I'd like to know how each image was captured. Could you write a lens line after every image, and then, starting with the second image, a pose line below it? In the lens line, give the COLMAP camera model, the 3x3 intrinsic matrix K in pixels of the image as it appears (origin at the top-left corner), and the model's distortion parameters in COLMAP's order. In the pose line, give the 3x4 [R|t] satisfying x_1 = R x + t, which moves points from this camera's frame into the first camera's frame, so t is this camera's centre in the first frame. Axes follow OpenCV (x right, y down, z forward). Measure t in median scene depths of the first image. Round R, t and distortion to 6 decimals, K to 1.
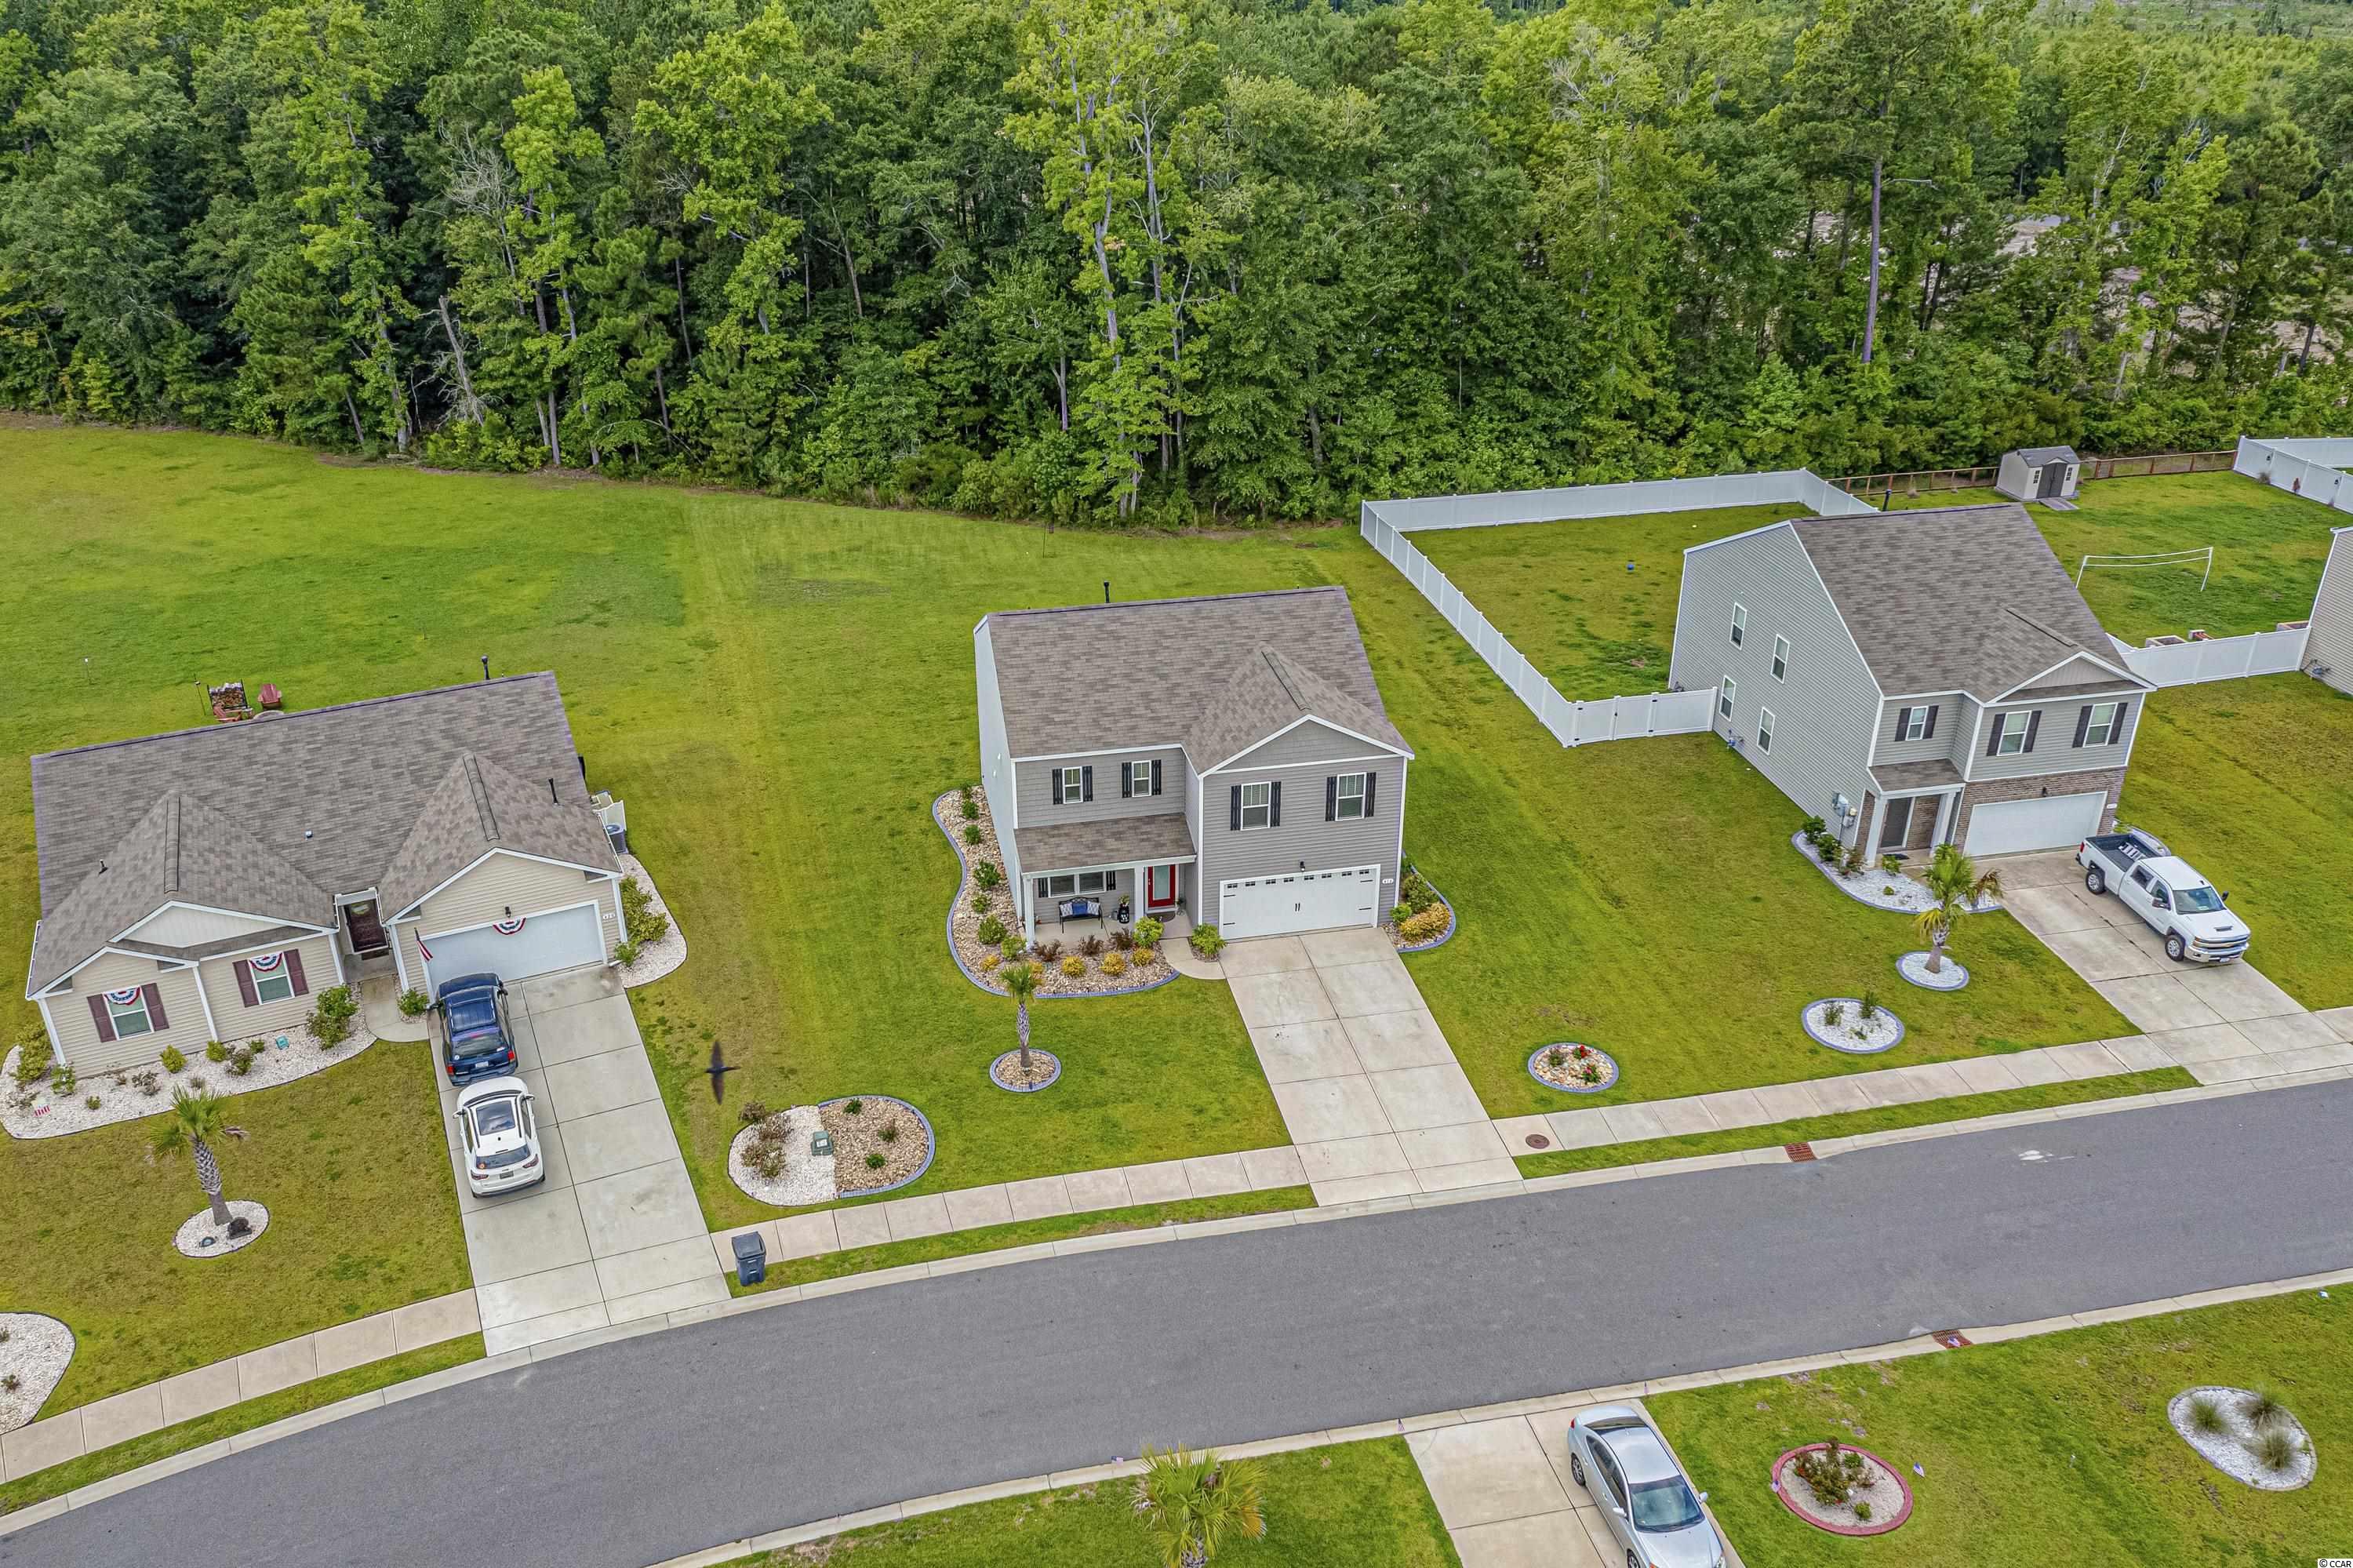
lens RADIAL K [[1844.2, 0, 1168.8], [0, 1844.2, 814.1], [0, 0, 1]] dist [0.000841, 0.008447]
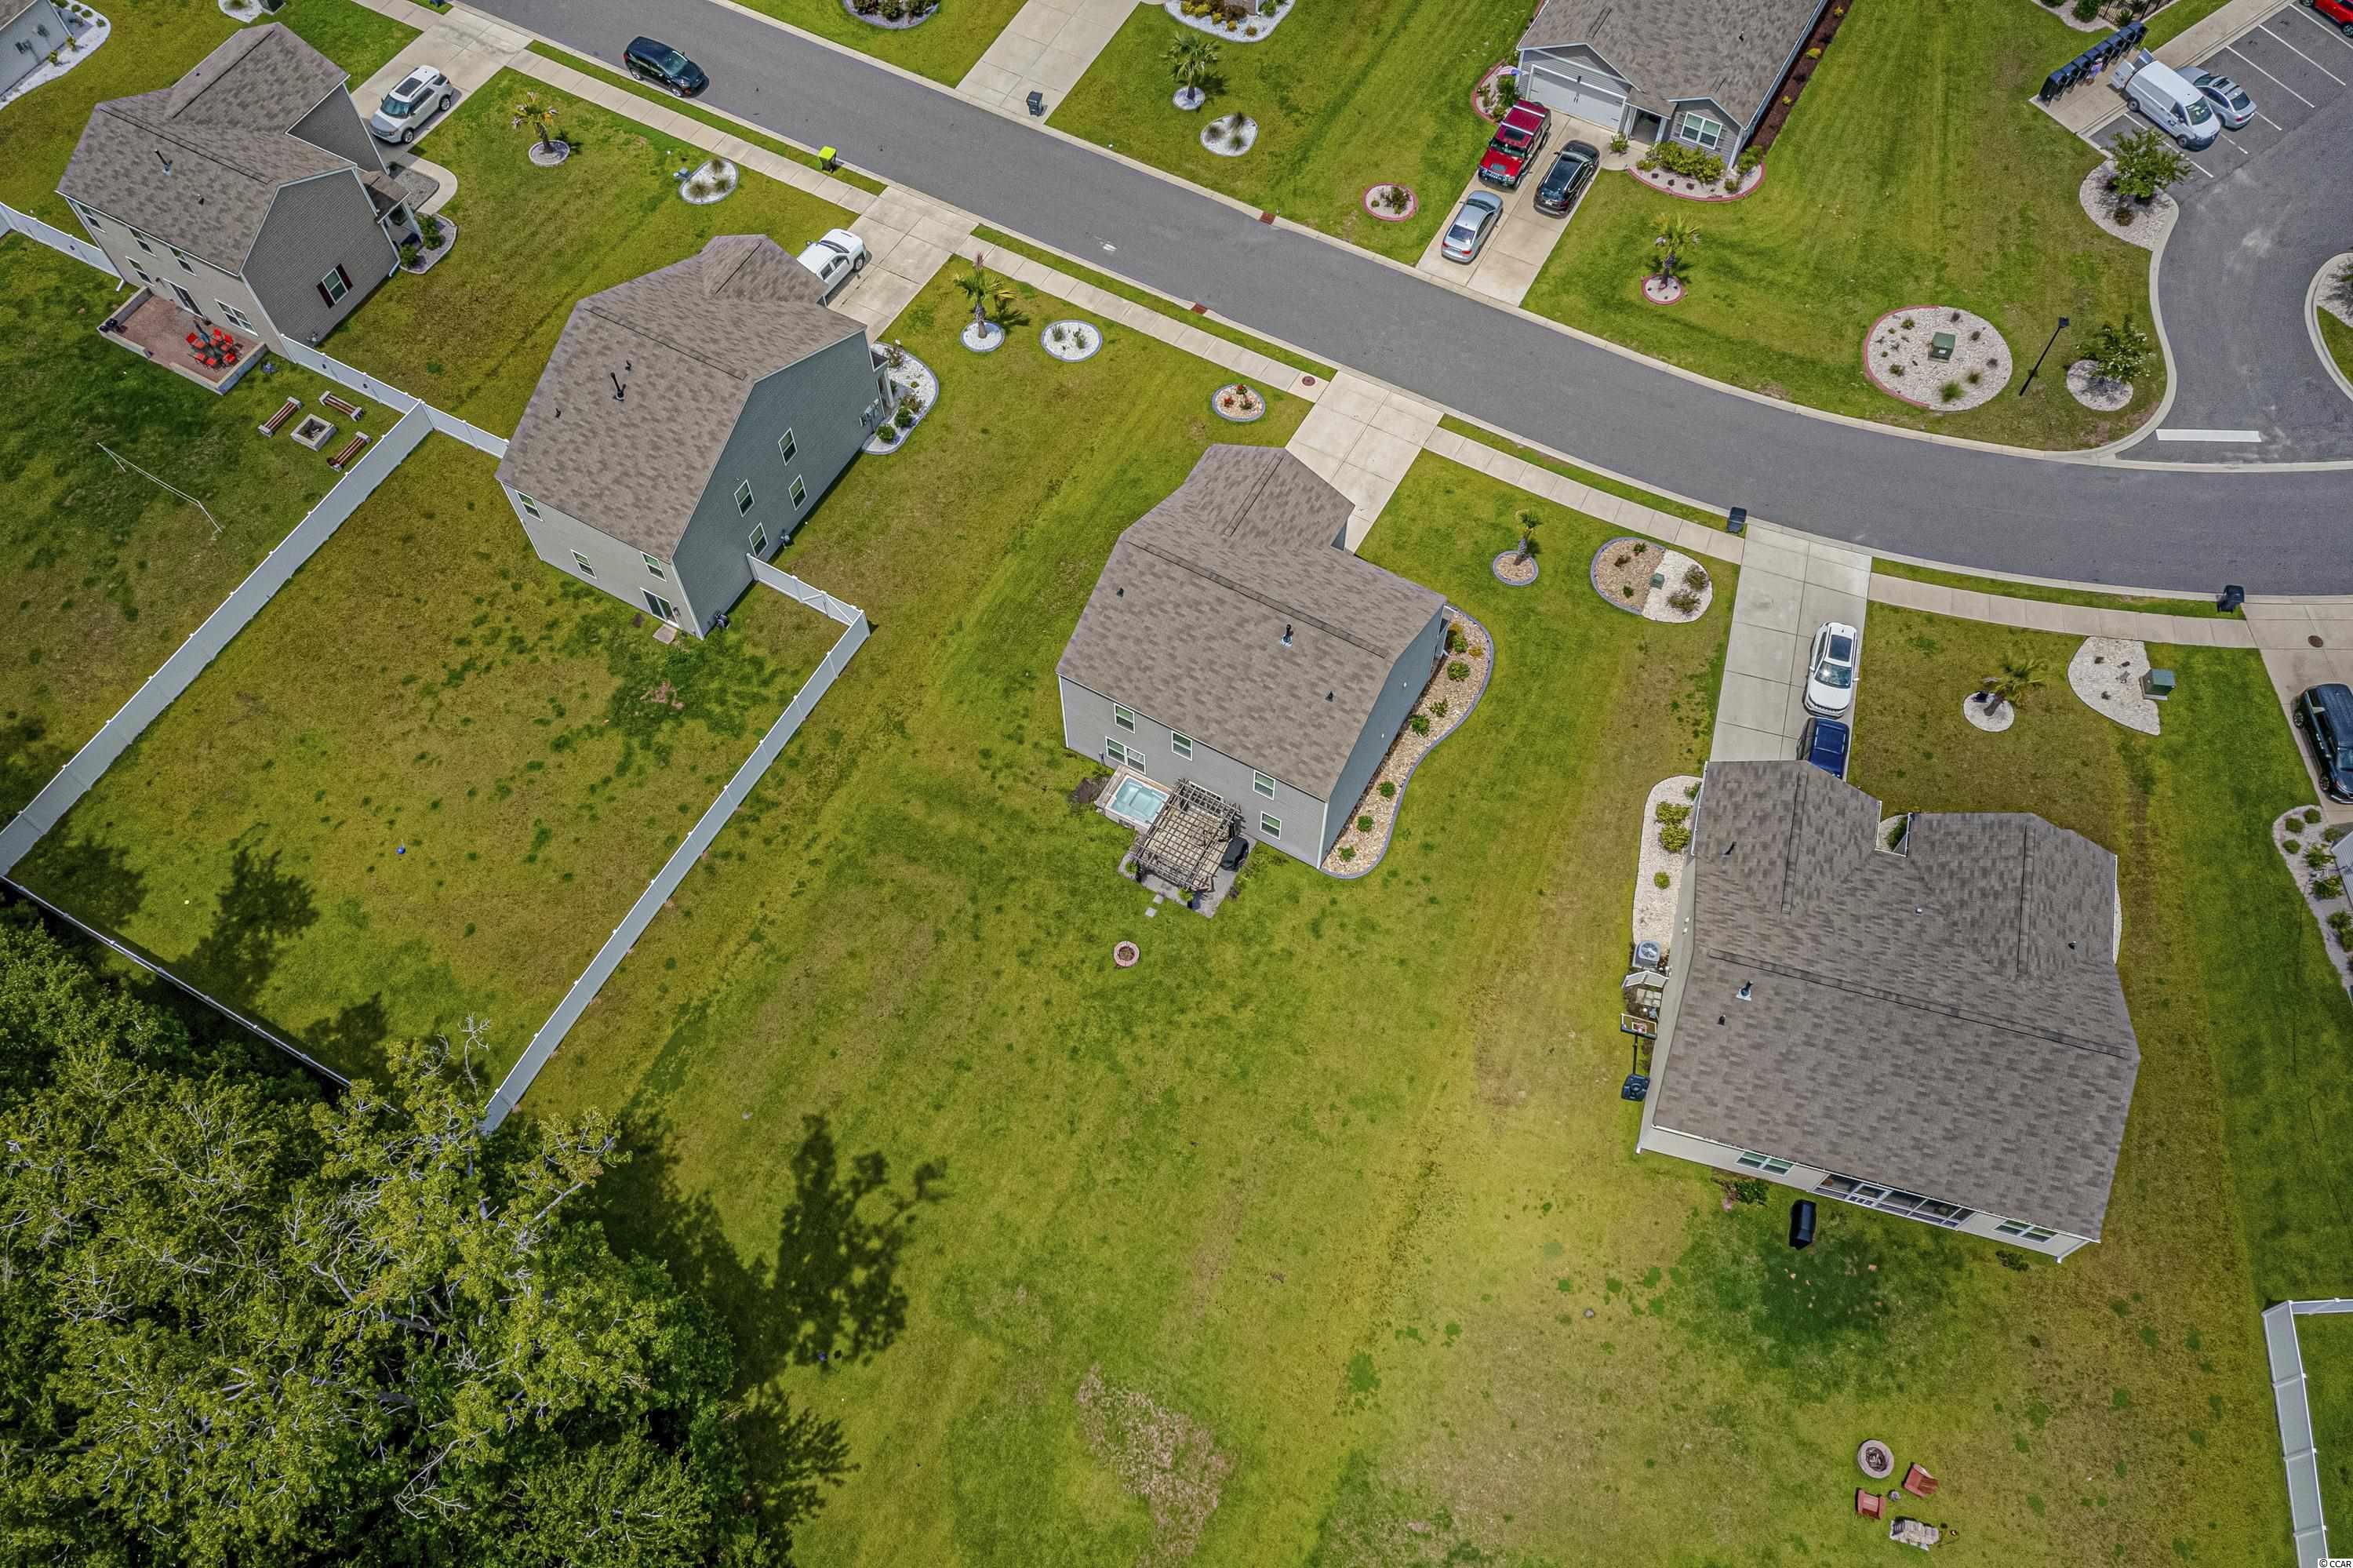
lens RADIAL K [[1844.2, 0, 1168.8], [0, 1844.2, 814.1], [0, 0, 1]] dist [0.000841, 0.008447]
pose [[-0.758955, -0.565445, 0.322892, -0.455726], [0.302934, 0.132331, 0.943779, -1.336780], [-0.576384, 0.814101, 0.070859, 1.170881]]
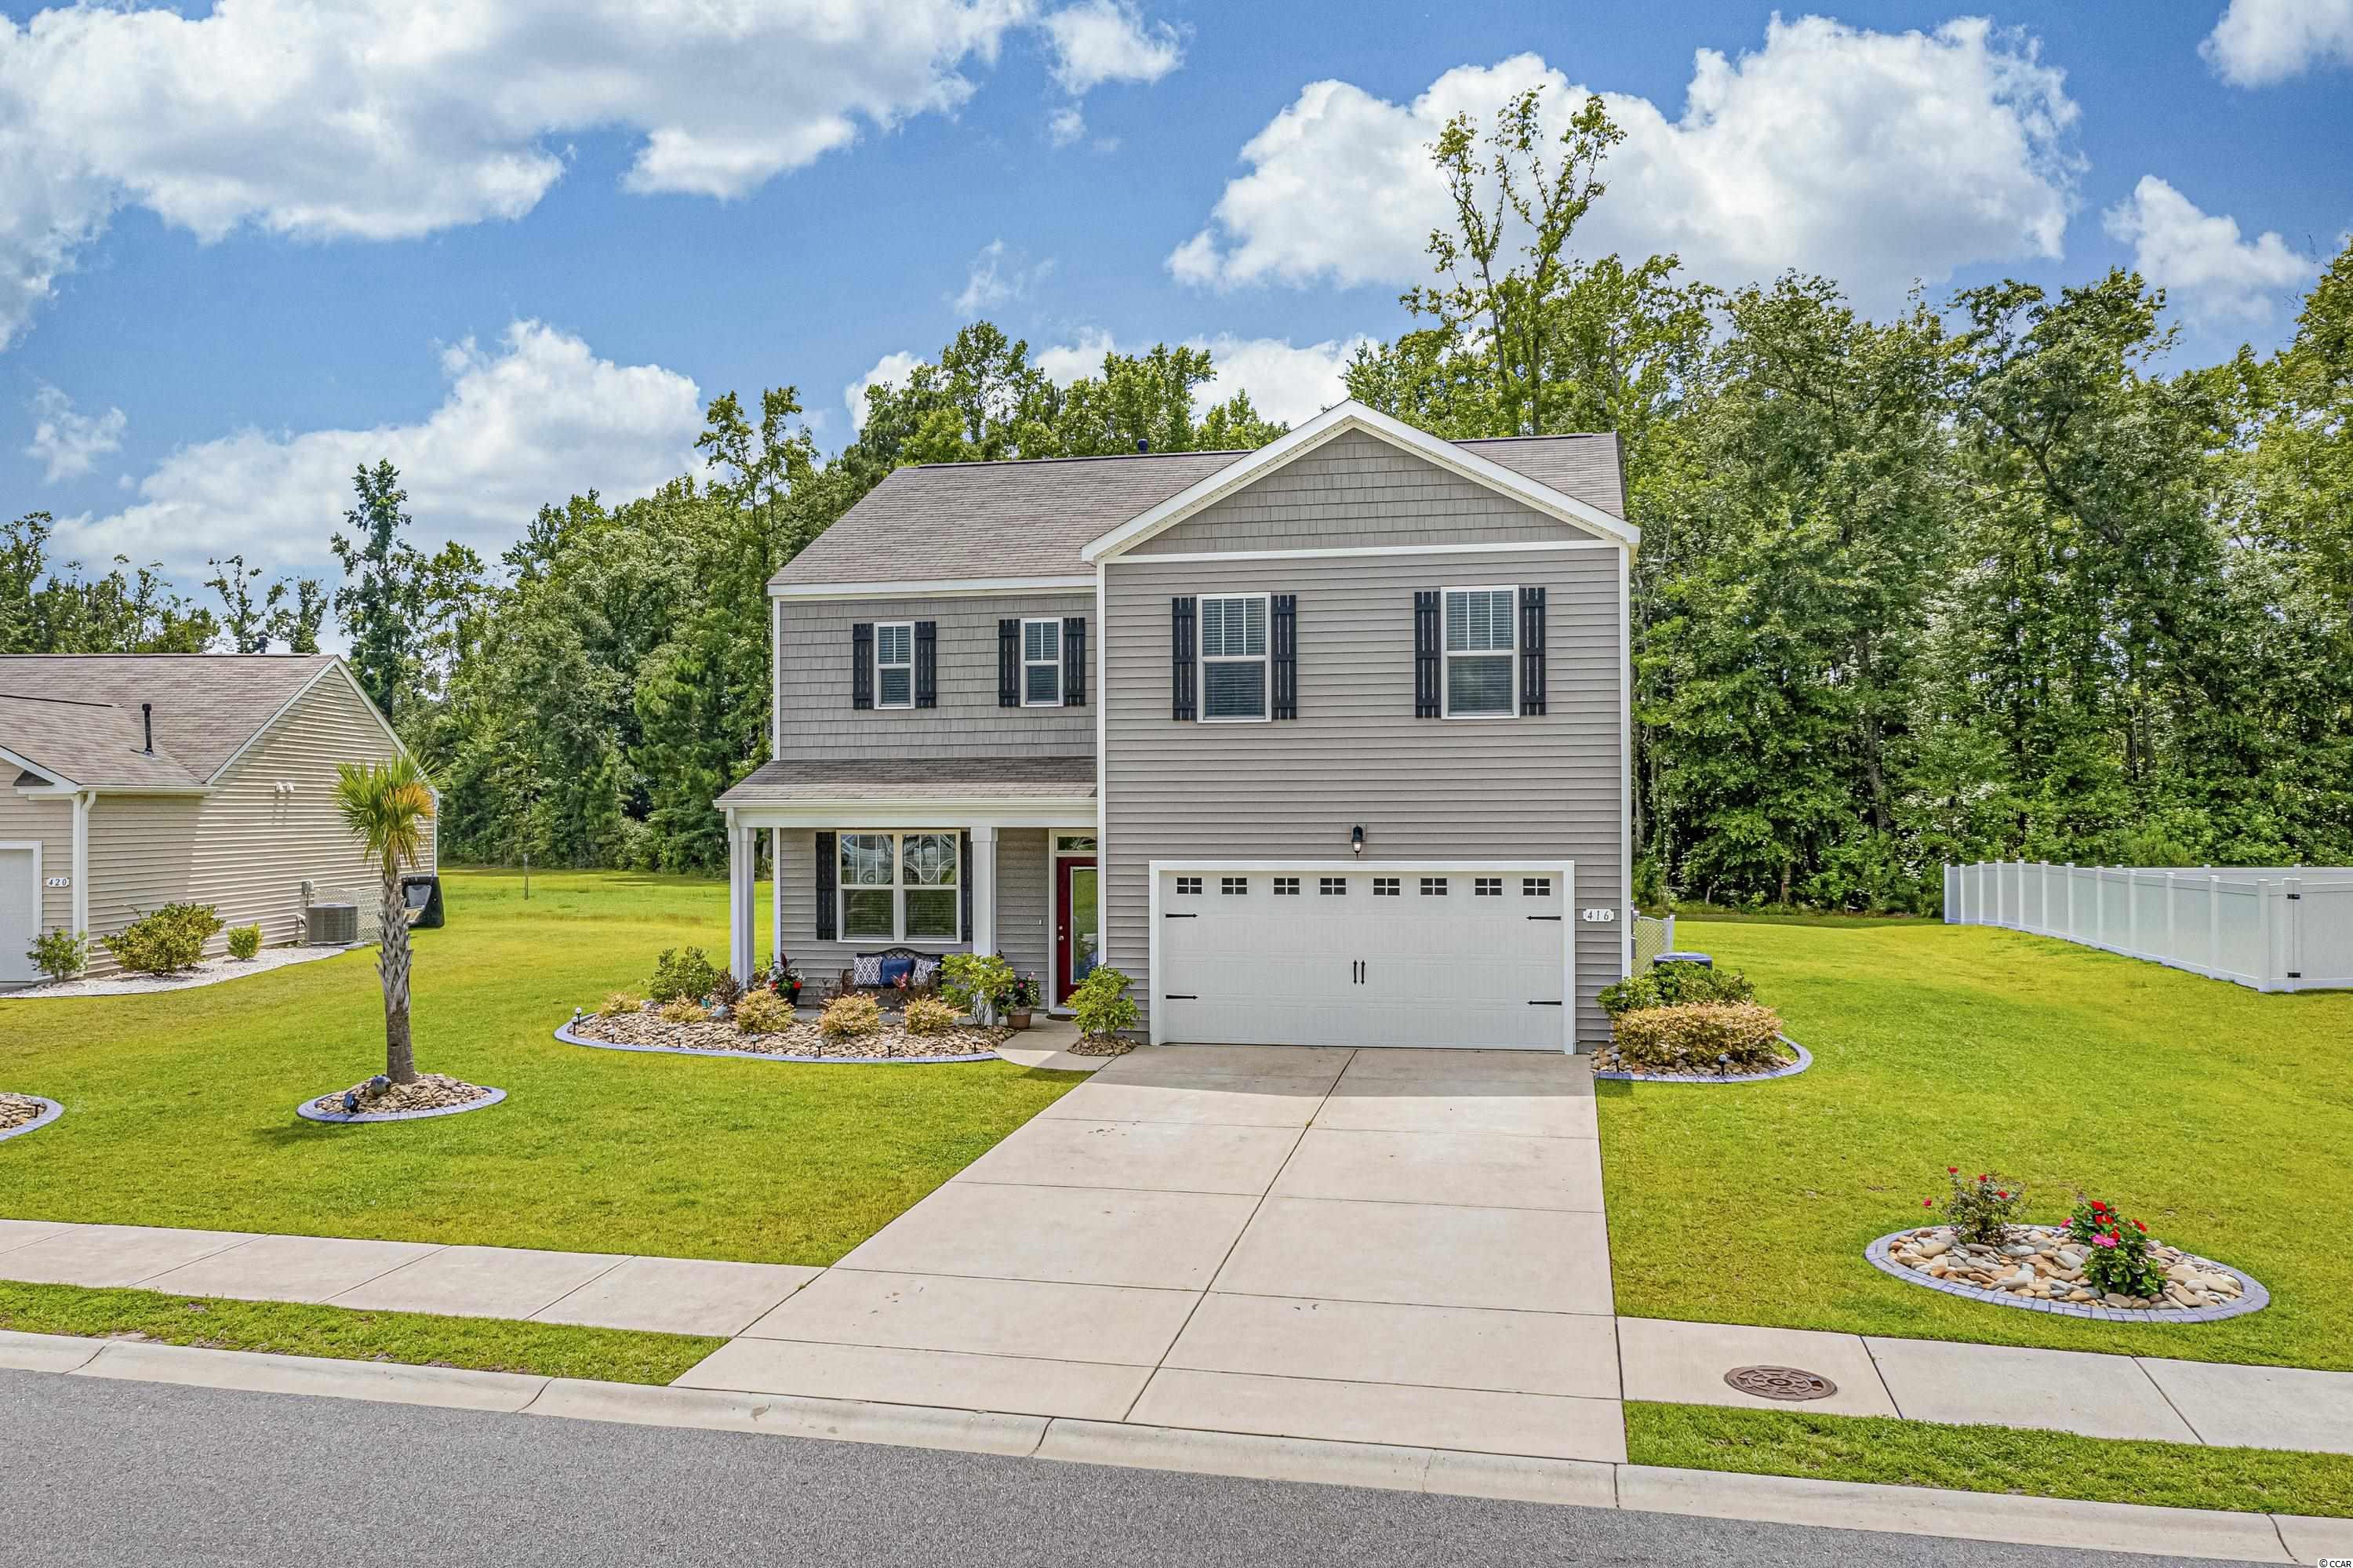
lens RADIAL K [[1844.2, 0, 1168.8], [0, 1844.2, 814.1], [0, 0, 1]] dist [0.000841, 0.008447]
pose [[0.912857, 0.001731, -0.408276, 0.200417], [-0.190129, 0.886746, -0.421346, 0.200387], [0.361308, 0.462254, 0.809801, 0.683190]]
